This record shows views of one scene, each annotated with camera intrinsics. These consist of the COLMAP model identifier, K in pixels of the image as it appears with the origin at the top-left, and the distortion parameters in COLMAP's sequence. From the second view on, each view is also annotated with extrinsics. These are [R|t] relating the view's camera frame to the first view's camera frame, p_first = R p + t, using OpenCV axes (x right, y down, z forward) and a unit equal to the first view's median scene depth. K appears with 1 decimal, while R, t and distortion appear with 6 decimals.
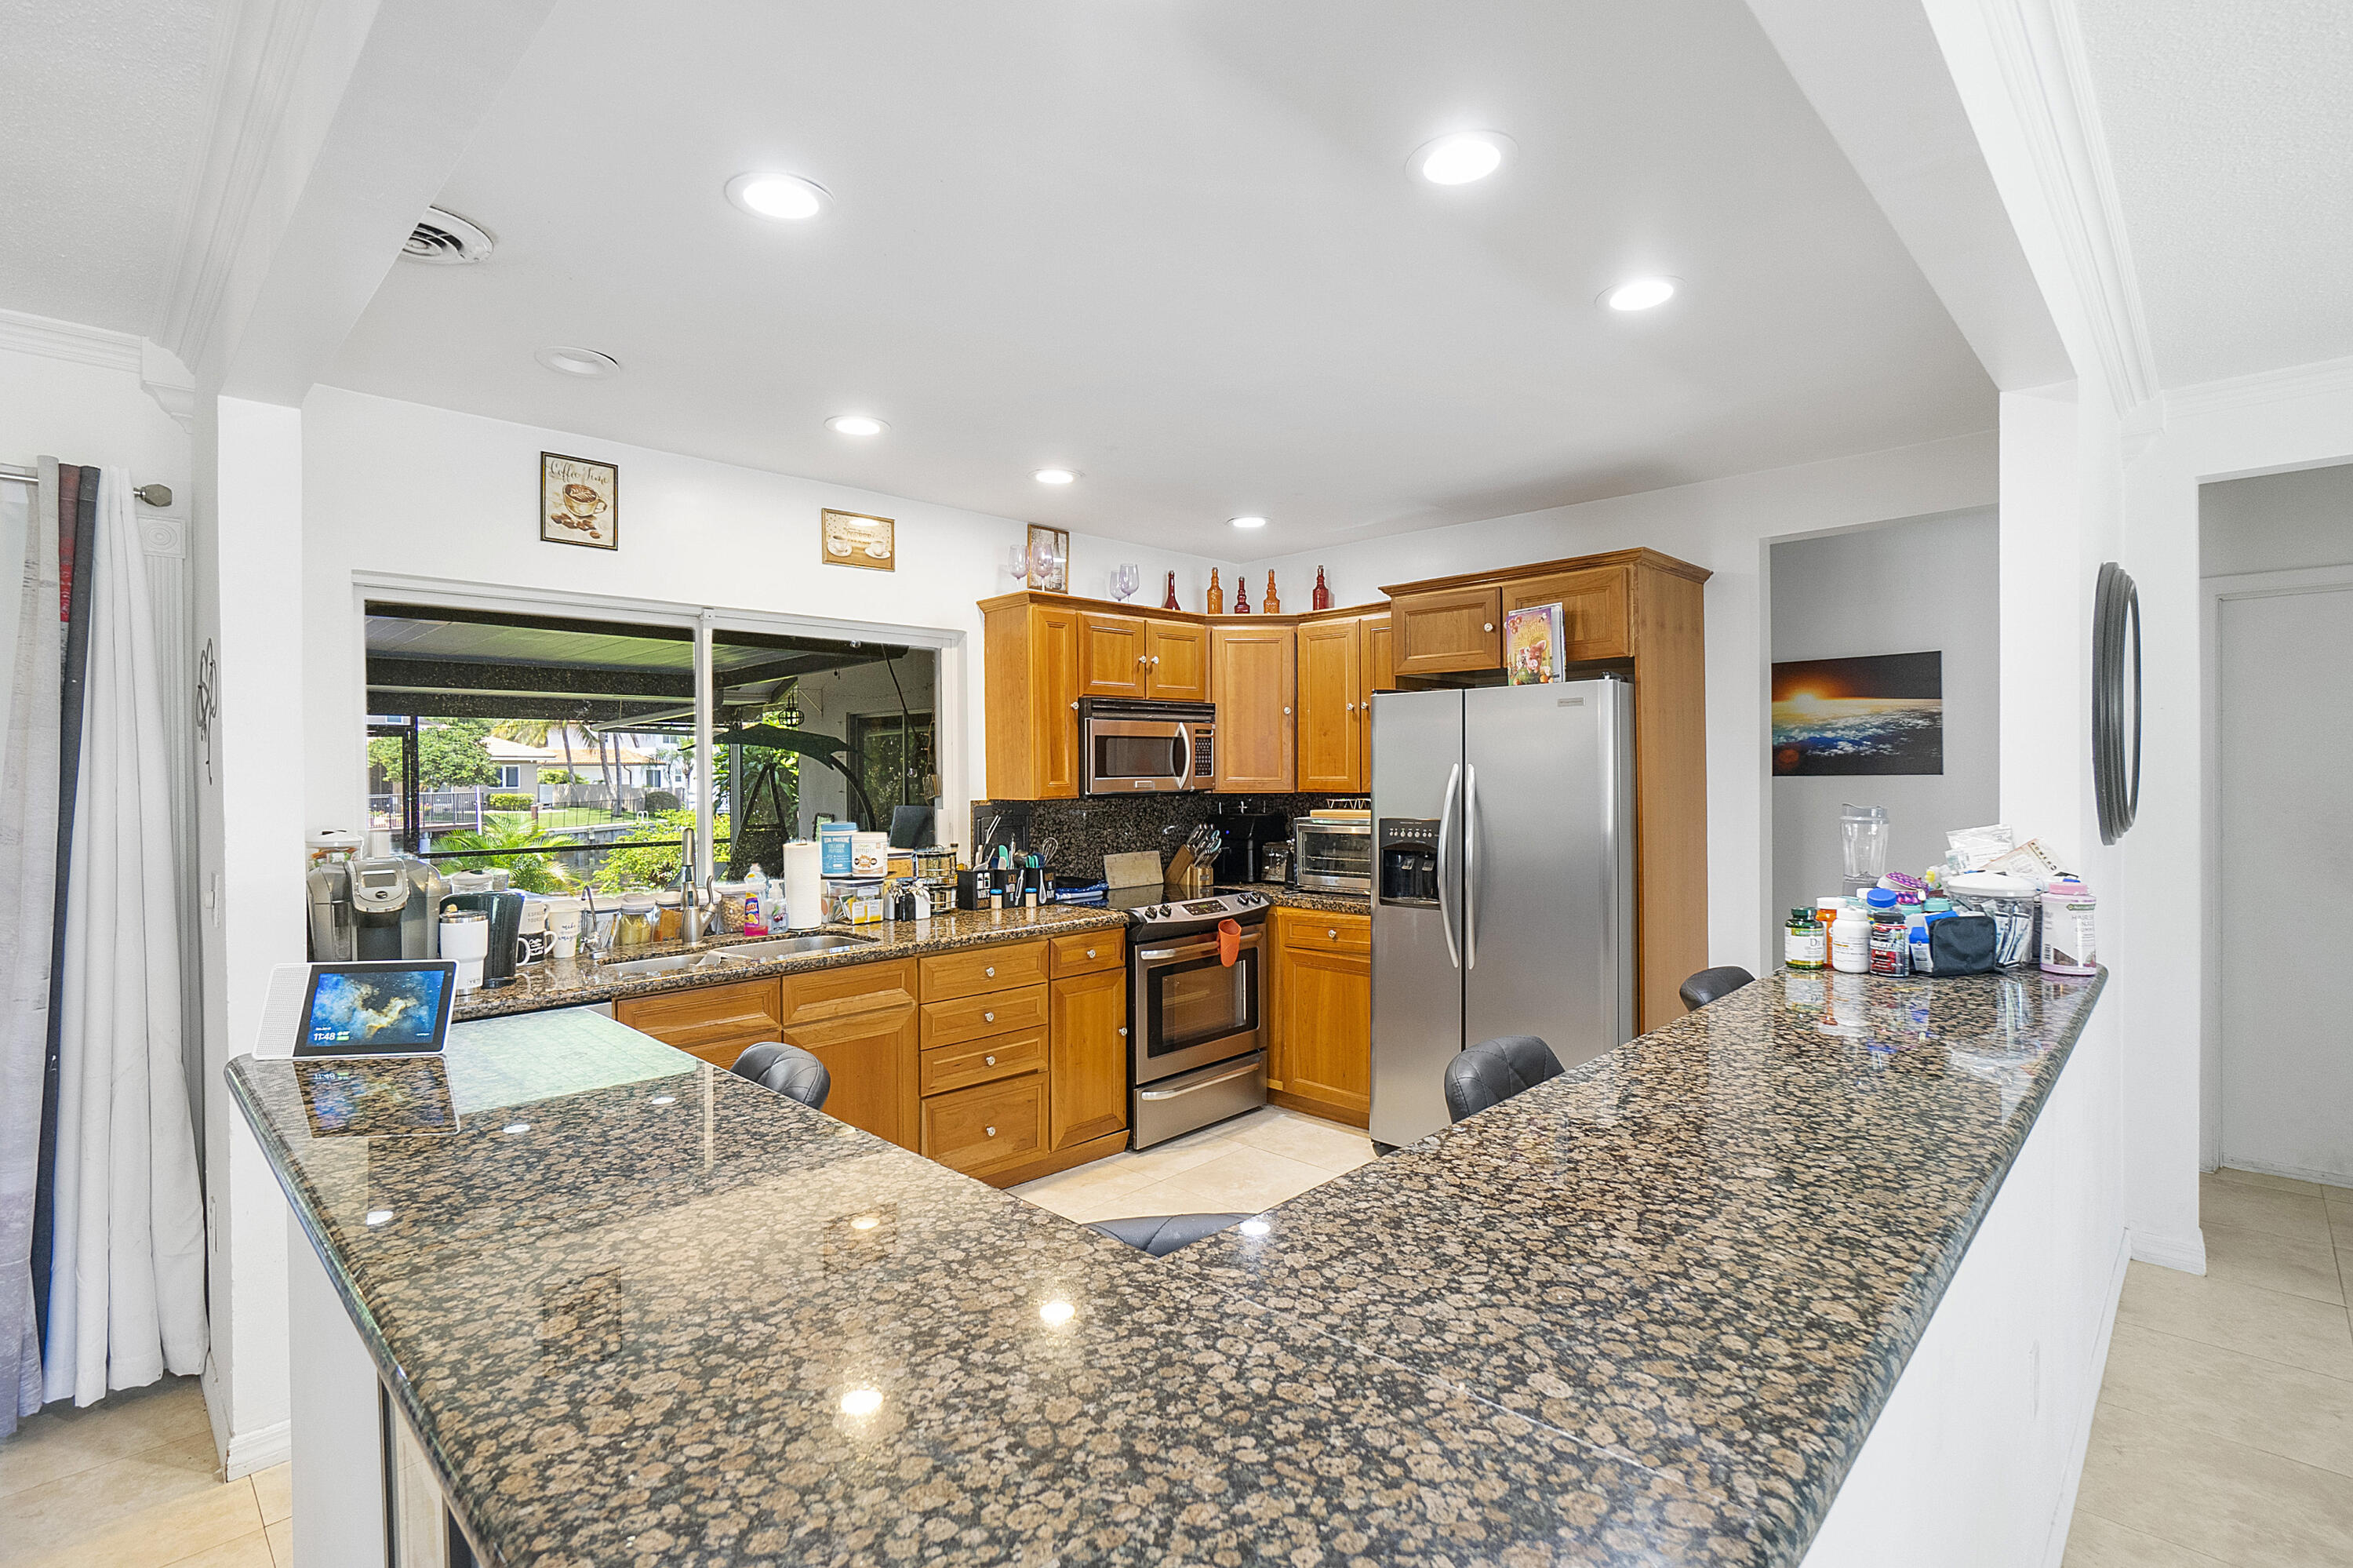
lens RADIAL K [[1091.9, 0, 1177.5], [0, 1091.9, 782.3], [0, 0, 1]] dist [-0.008653, -0.000383]
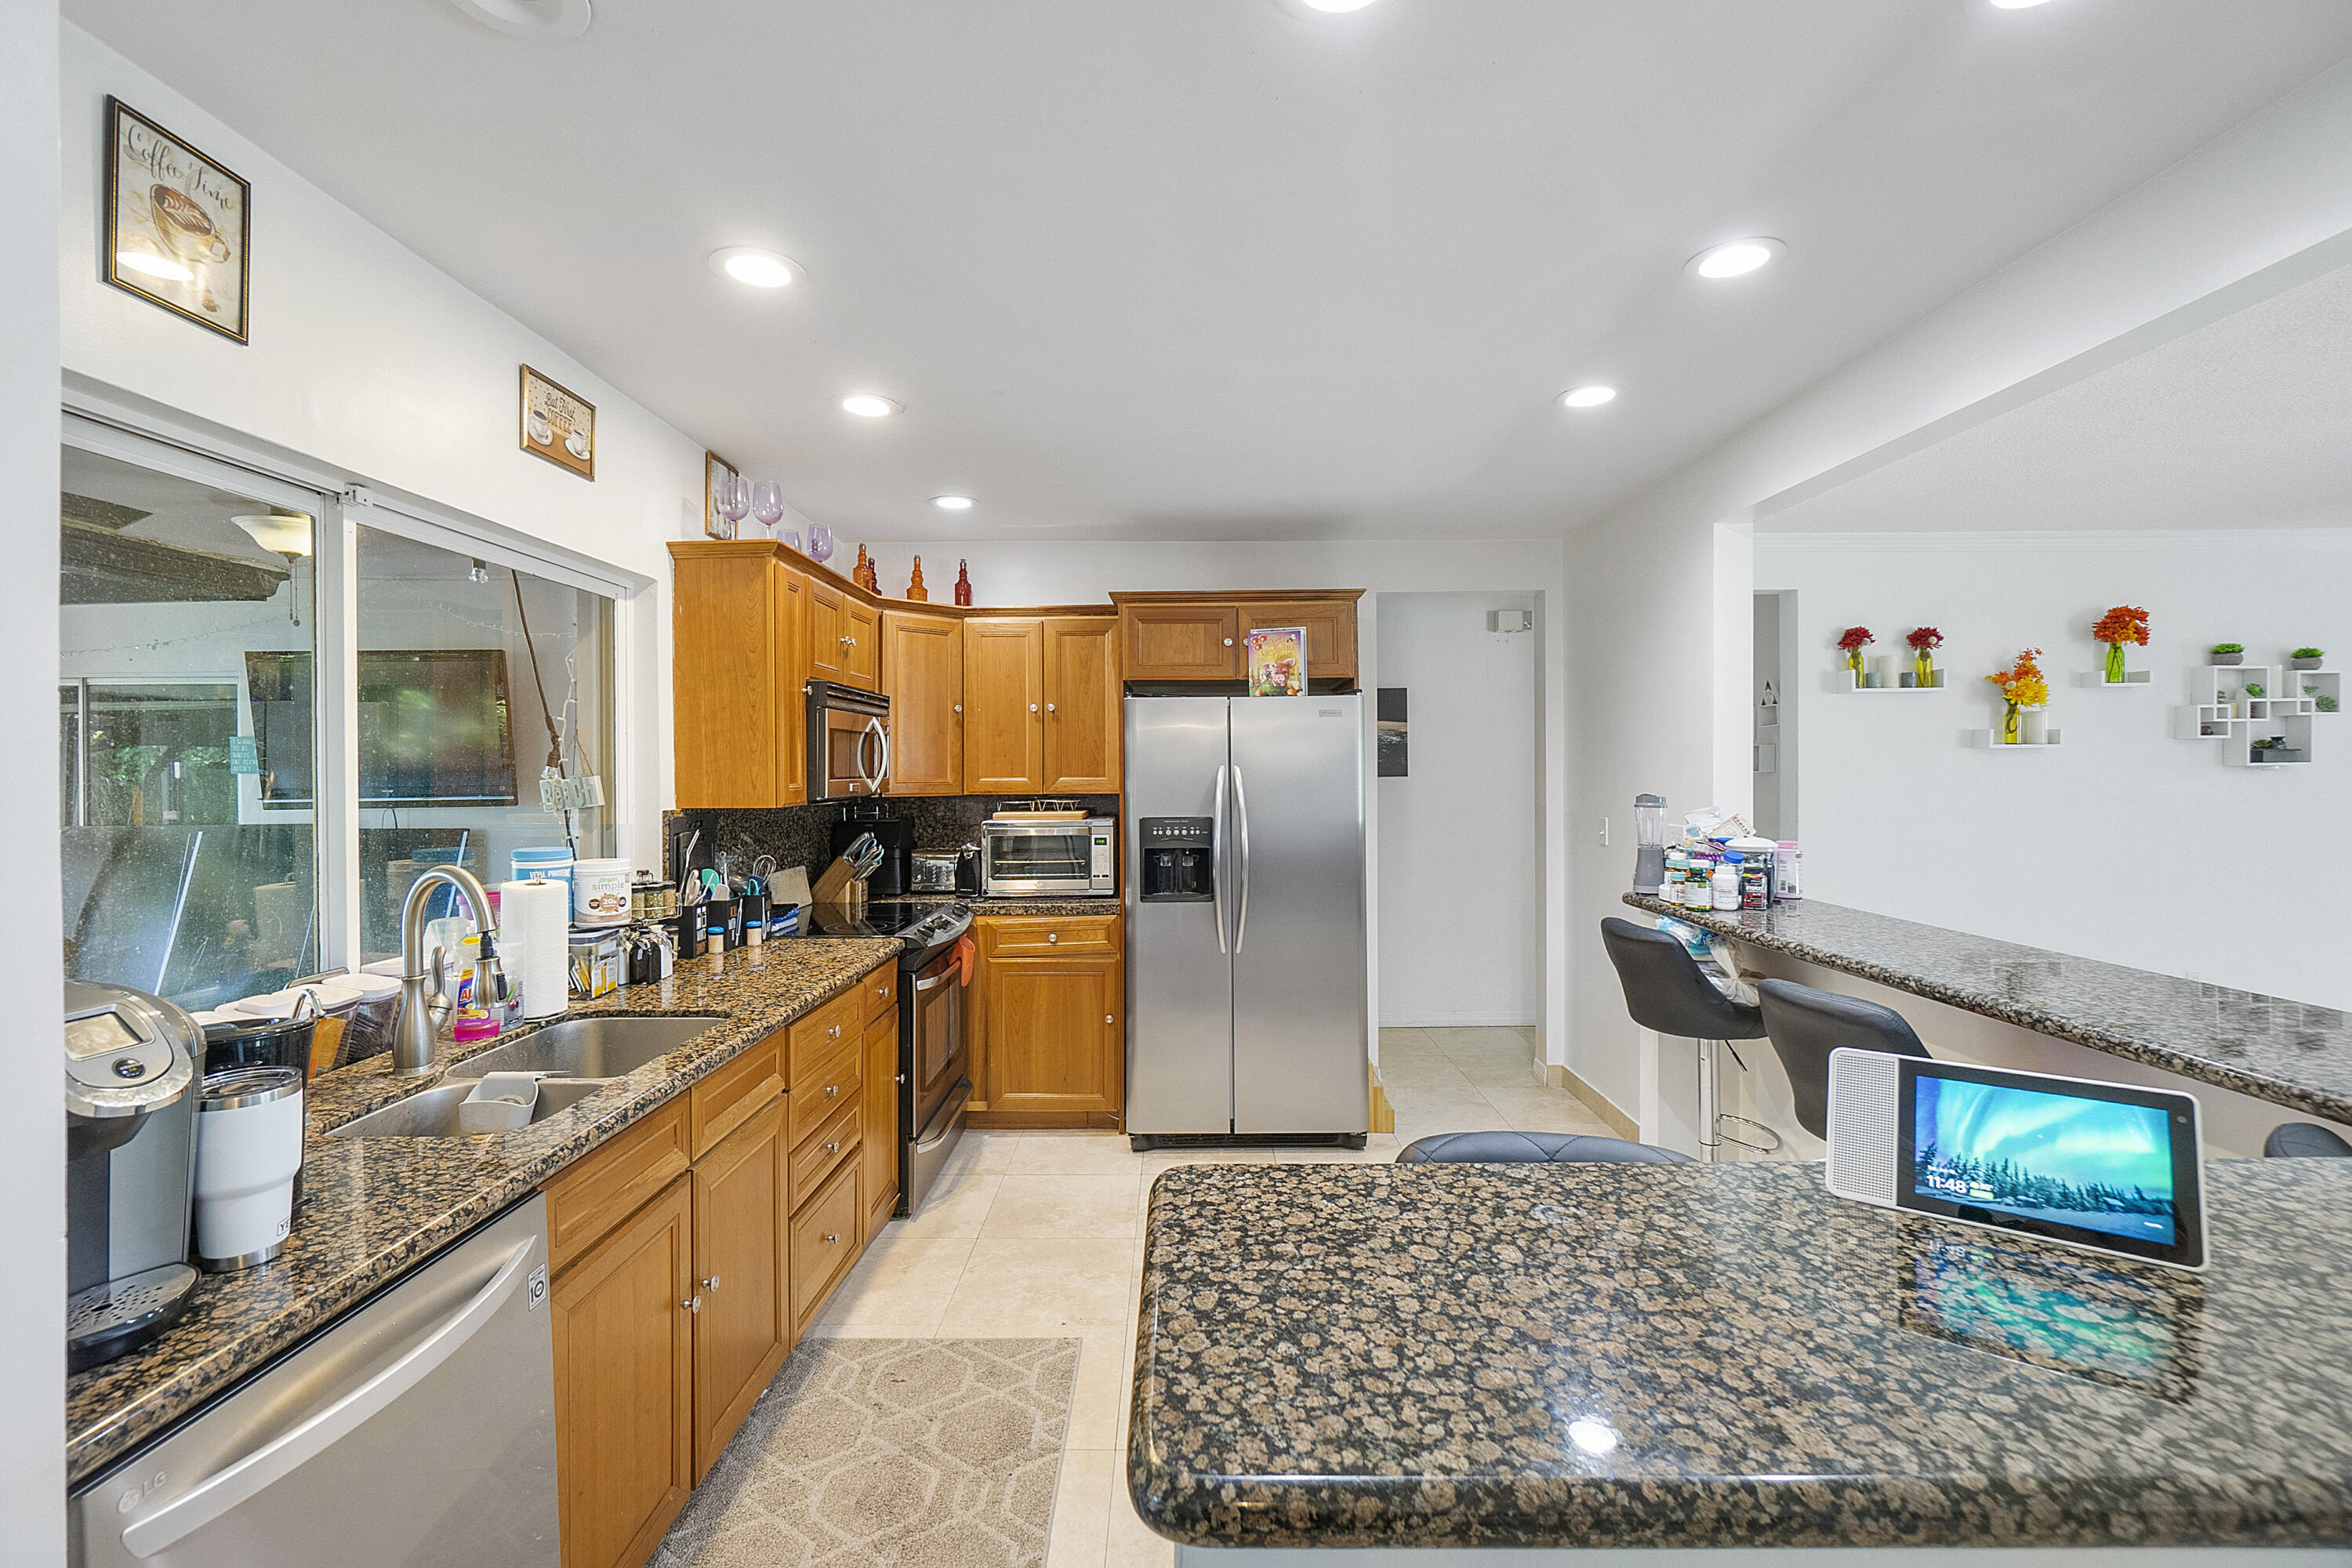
lens RADIAL K [[1009.5, 0, 1176.3], [0, 1009.5, 783.0], [0, 0, 1]] dist [-0.008862, 0.000261]
pose [[0.724229, -0.003626, 0.689550, -0.417160], [0.006384, 0.999979, -0.001446, 0.001293], [-0.689530, 0.005449, 0.724237, 0.274244]]
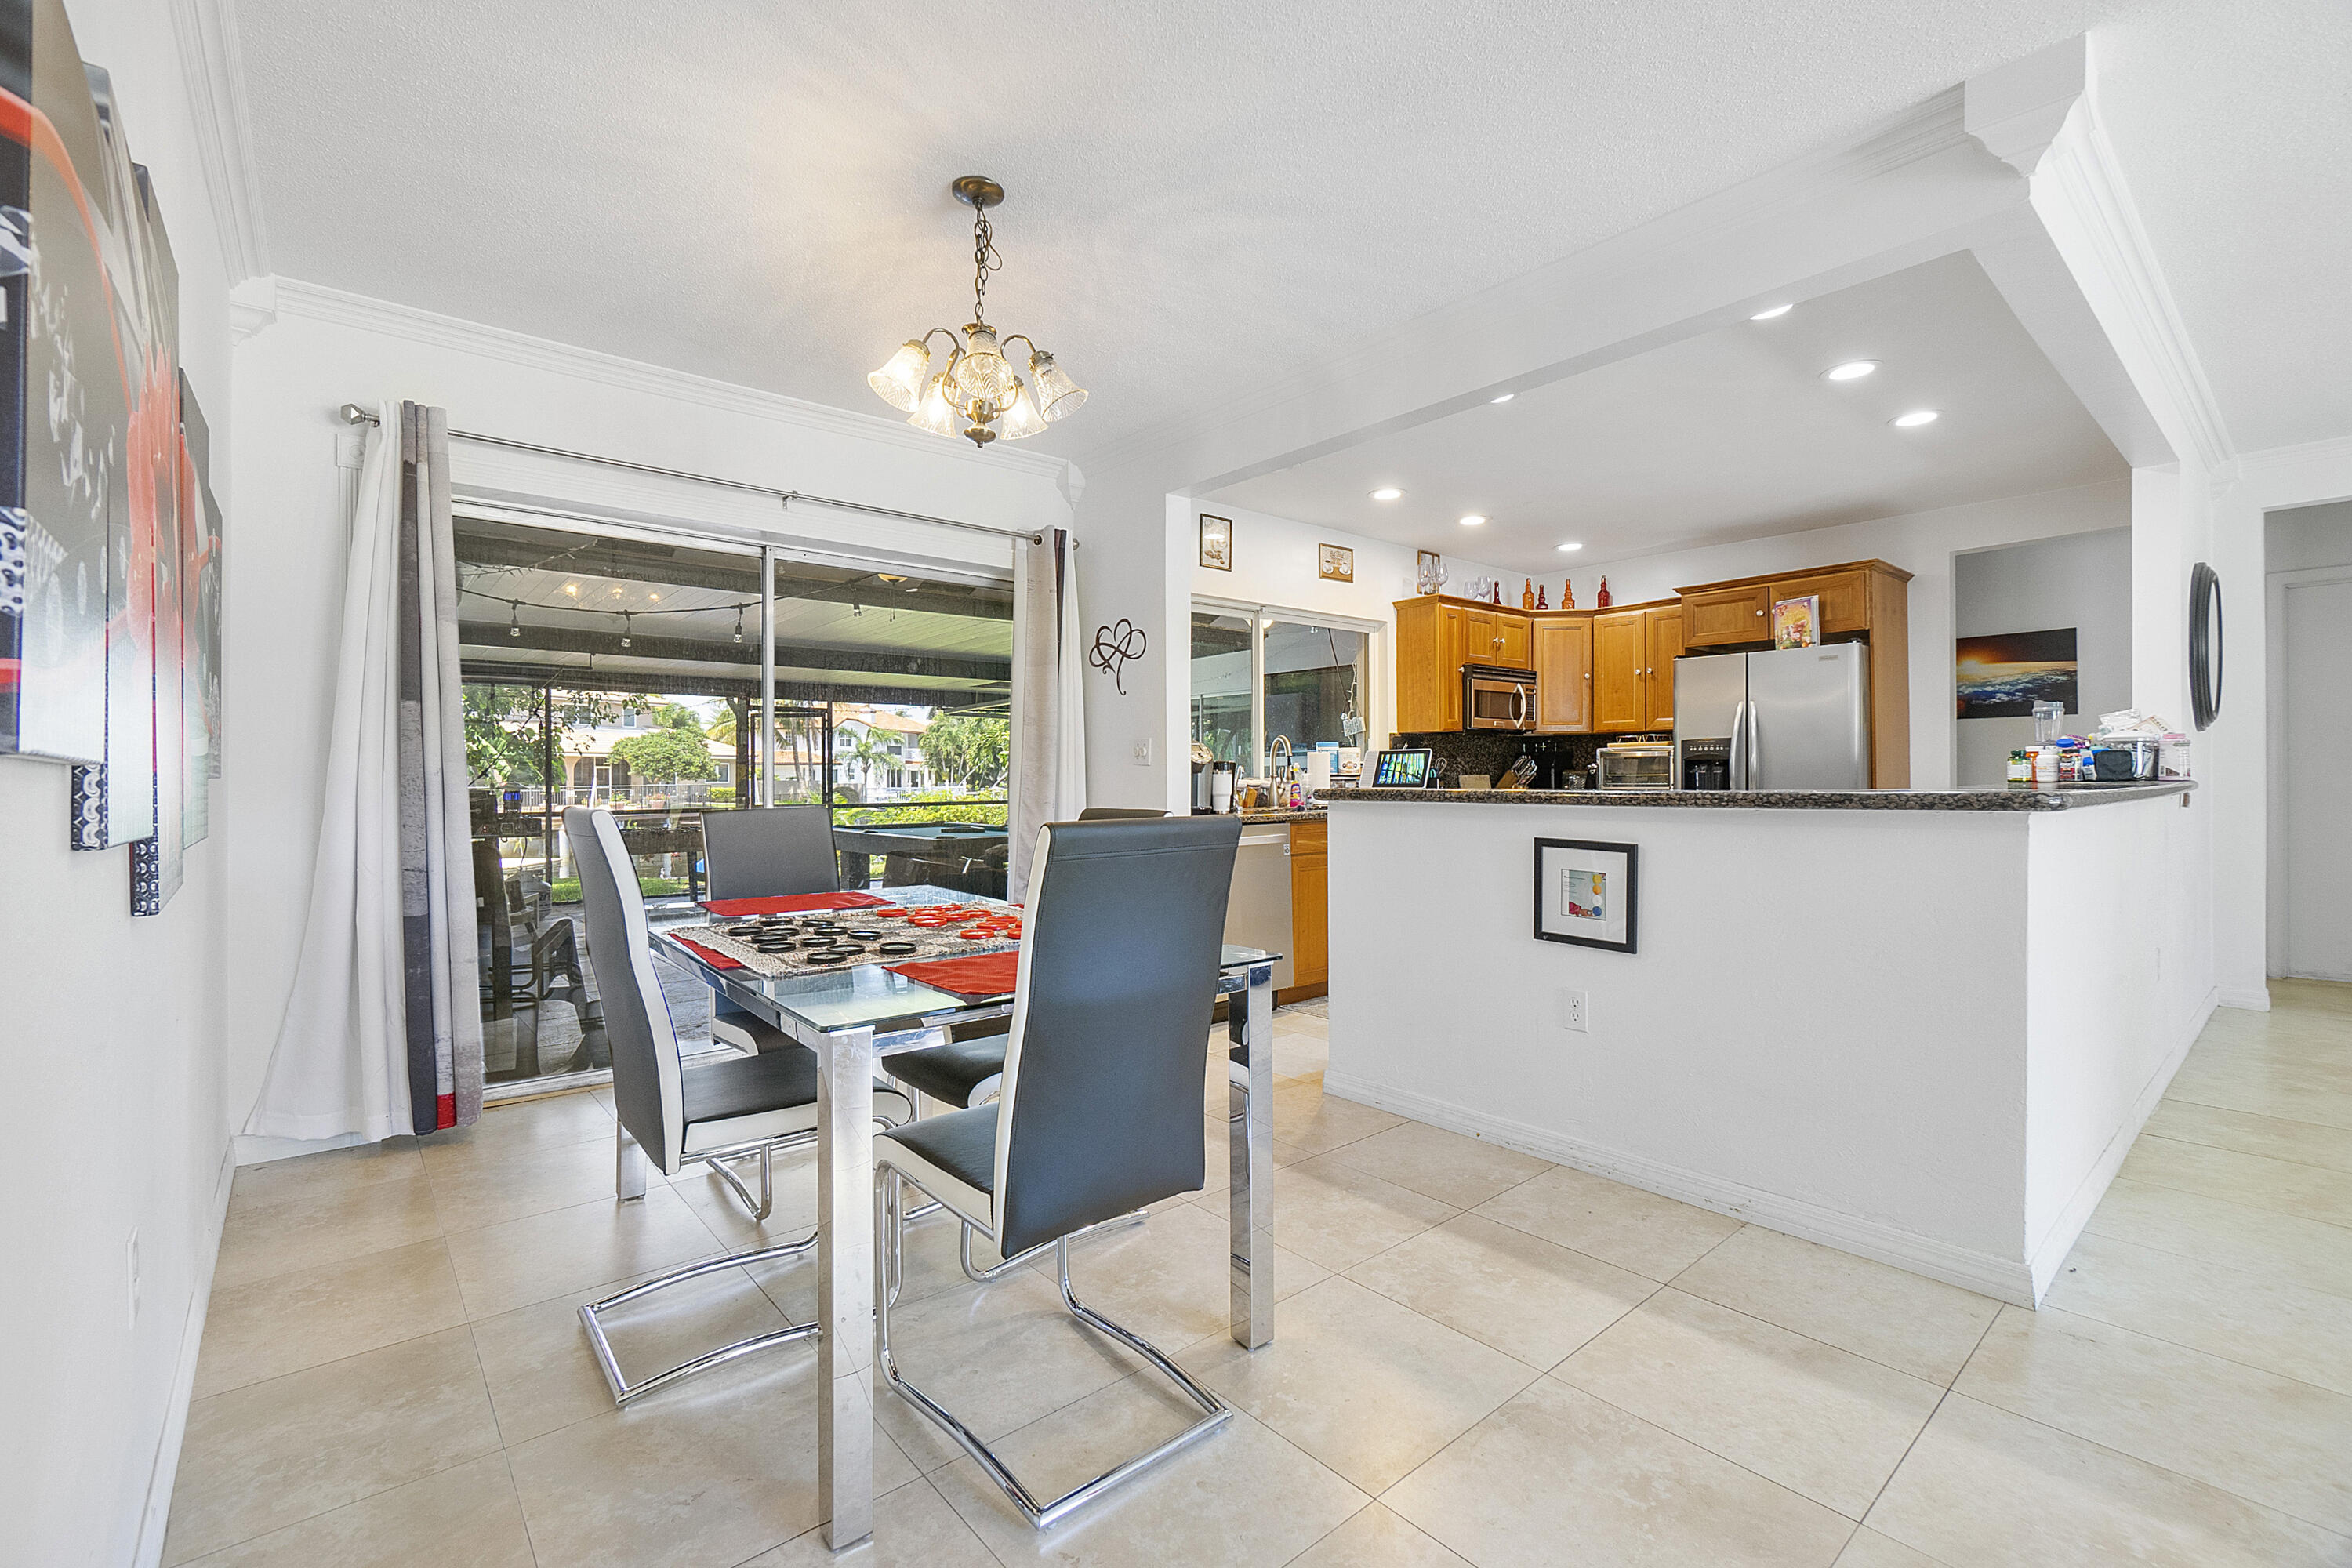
lens RADIAL K [[1009.5, 0, 1174.1], [0, 1009.5, 780.1], [0, 0, 1]] dist [-0.008862, 0.000261]
pose [[0.995215, 0.002341, -0.097685, -0.359103], [-0.002827, 0.999984, -0.004840, 0.092043], [0.097672, 0.005094, 0.995206, -0.437899]]
